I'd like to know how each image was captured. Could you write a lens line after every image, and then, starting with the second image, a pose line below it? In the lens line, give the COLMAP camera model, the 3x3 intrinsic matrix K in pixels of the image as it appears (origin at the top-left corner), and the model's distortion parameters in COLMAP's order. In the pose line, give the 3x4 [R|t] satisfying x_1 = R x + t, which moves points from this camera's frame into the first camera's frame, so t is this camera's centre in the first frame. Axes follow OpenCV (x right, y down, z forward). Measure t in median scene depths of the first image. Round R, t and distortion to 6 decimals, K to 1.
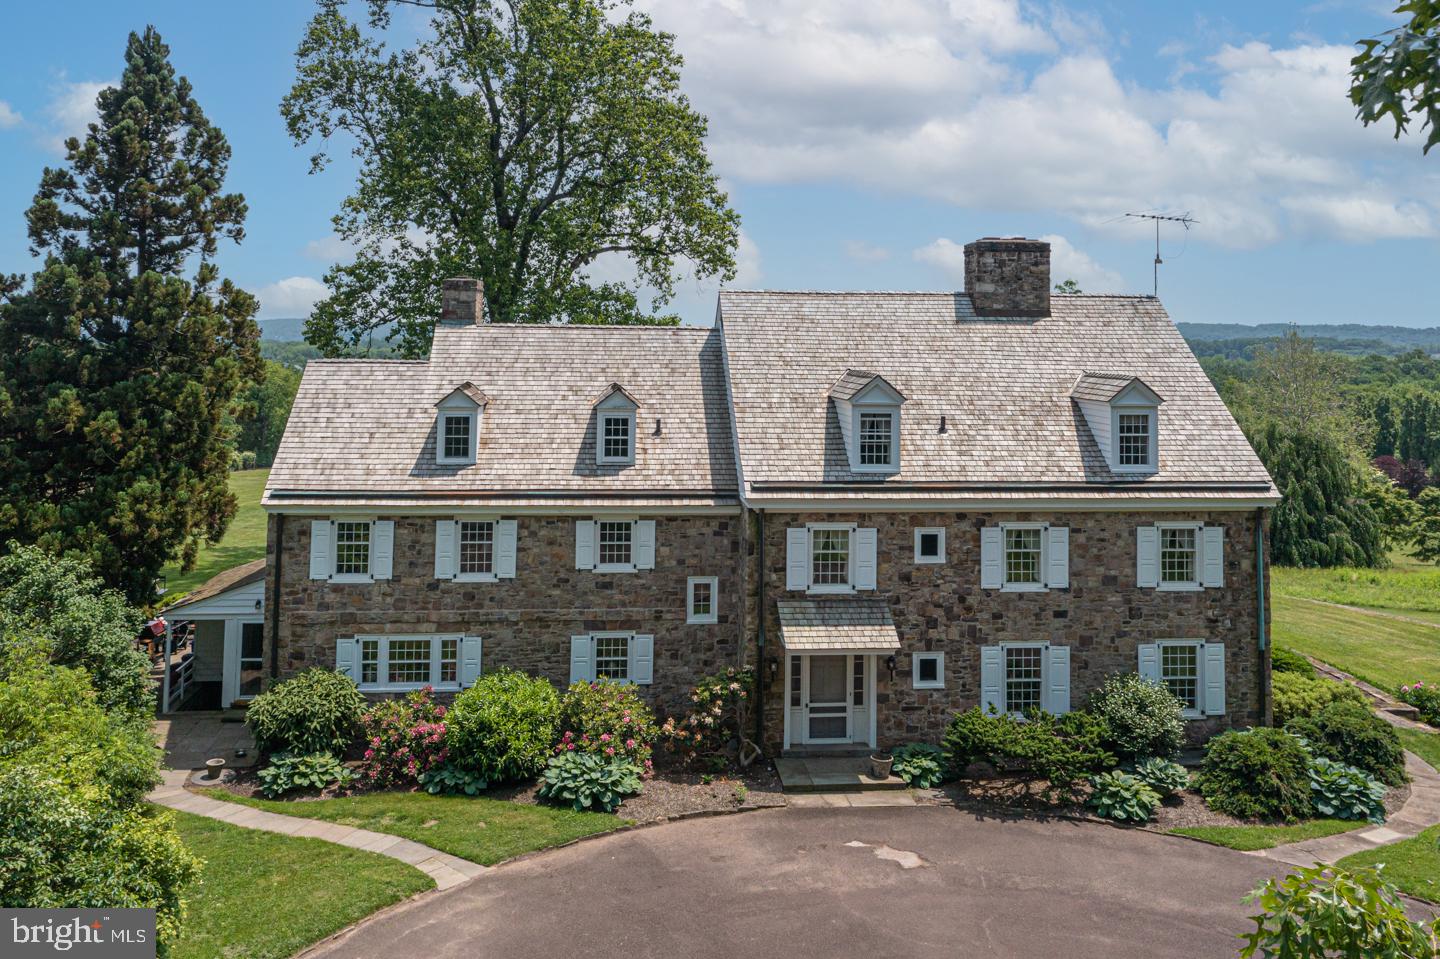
lens RADIAL K [[1181.9, 0, 720.5], [0, 1181.9, 290.4], [0, 0, 1]] dist [-0.000276, 0.001179]
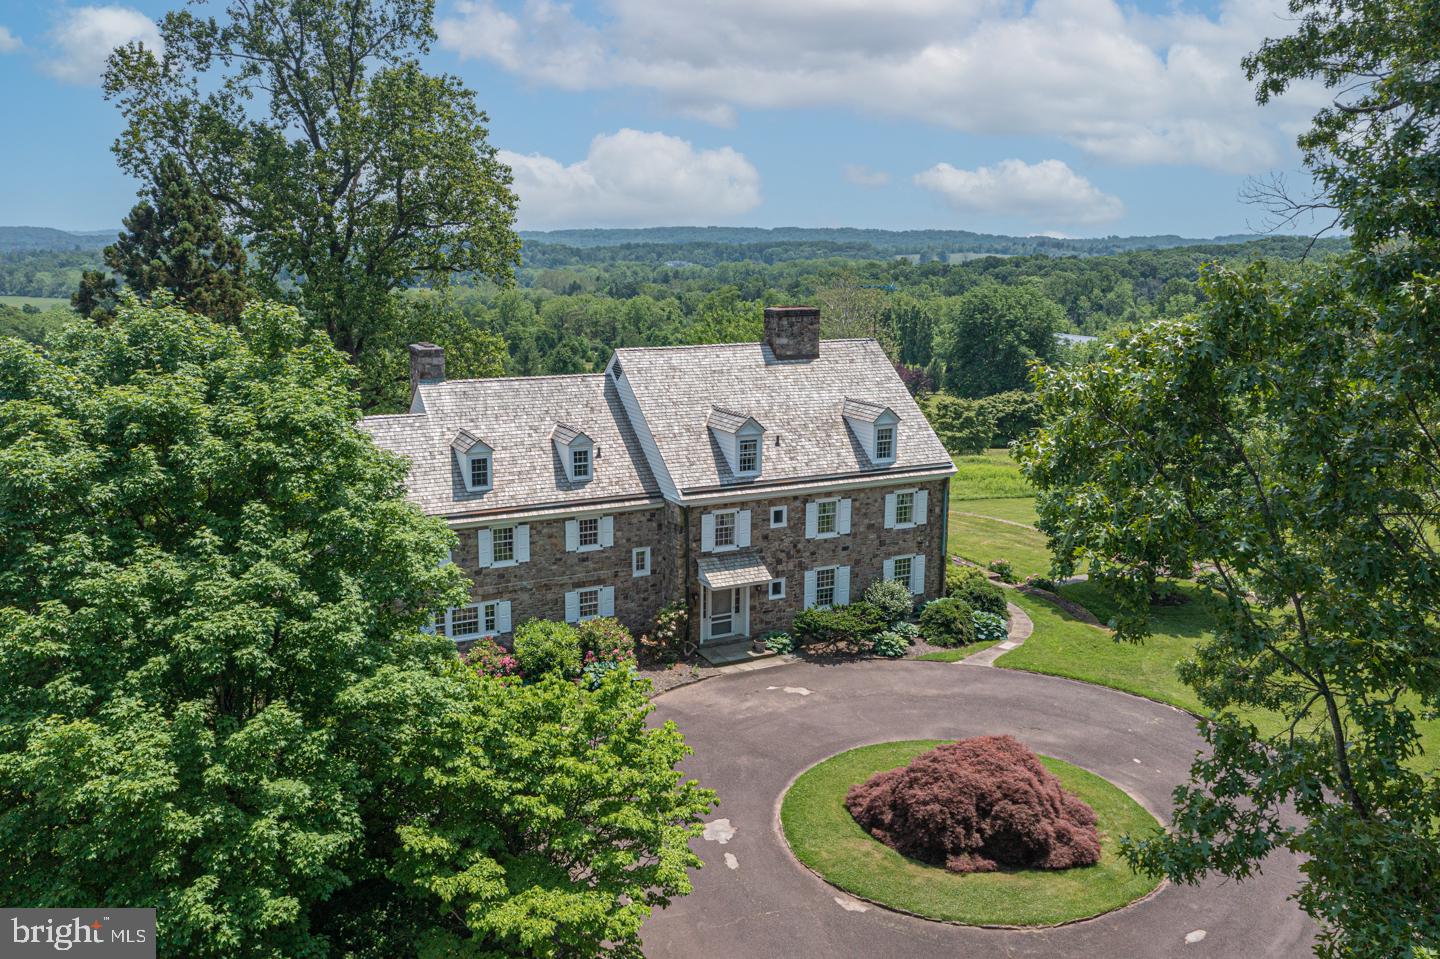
lens RADIAL K [[1152.2, 0, 720.0], [0, 1152.2, 479.5], [0, 0, 1]] dist [-0.003758, -0.001332]
pose [[0.926144, -0.076830, 0.369263, -0.487208], [-0.016559, 0.969806, 0.243314, -0.224361], [-0.376807, -0.231459, 0.896908, -0.399464]]
